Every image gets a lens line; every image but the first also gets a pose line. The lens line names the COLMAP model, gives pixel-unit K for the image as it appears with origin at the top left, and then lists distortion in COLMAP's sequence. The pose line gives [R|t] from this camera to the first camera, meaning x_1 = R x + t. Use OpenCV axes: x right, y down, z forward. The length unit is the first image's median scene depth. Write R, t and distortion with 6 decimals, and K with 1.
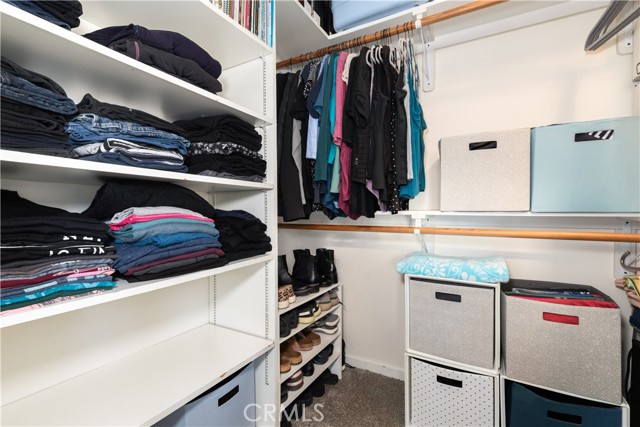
lens RADIAL K [[293.1, 0, 320.7], [0, 293.1, 210.3], [0, 0, 1]] dist [0.012930, -0.003032]
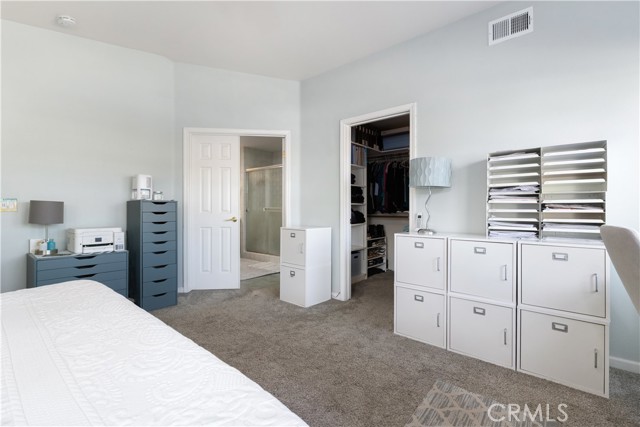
lens RADIAL K [[293.1, 0, 321.8], [0, 293.1, 214.5], [0, 0, 1]] dist [0.012930, -0.003032]
pose [[0.983556, 0.000114, -0.180606, -0.038076], [-0.000660, 0.999995, -0.002963, 0.053875], [0.180605, 0.003033, 0.983551, -2.435864]]
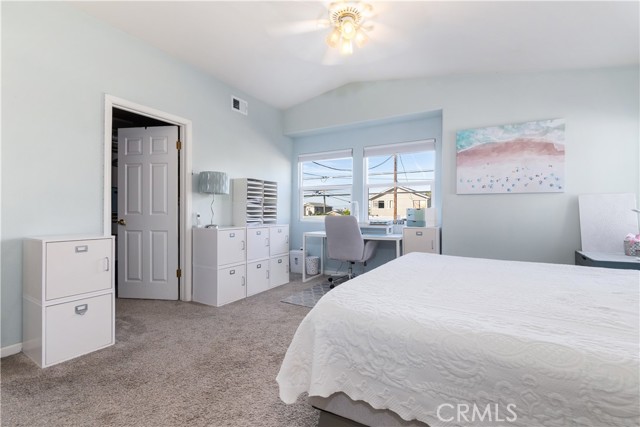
lens RADIAL K [[293.1, 0, 318.3], [0, 293.1, 211.2], [0, 0, 1]] dist [0.012930, -0.003032]
pose [[0.010139, -0.010031, 0.999898, -3.586296], [0.003220, 0.999945, 0.009998, -0.025249], [-0.999943, 0.003118, 0.010171, -0.756901]]
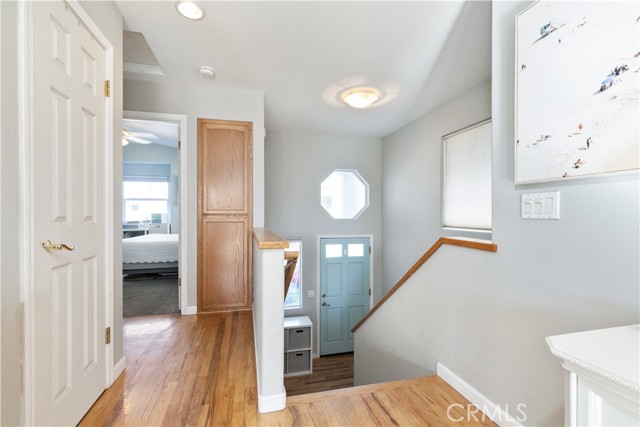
lens RADIAL K [[293.1, 0, 318.3], [0, 293.1, 213.9], [0, 0, 1]] dist [0.012930, -0.003032]
pose [[-0.691336, -0.011761, 0.722438, -7.713446], [-0.002533, 0.999901, 0.013854, -0.118125], [-0.722529, 0.007748, -0.691297, 0.131836]]
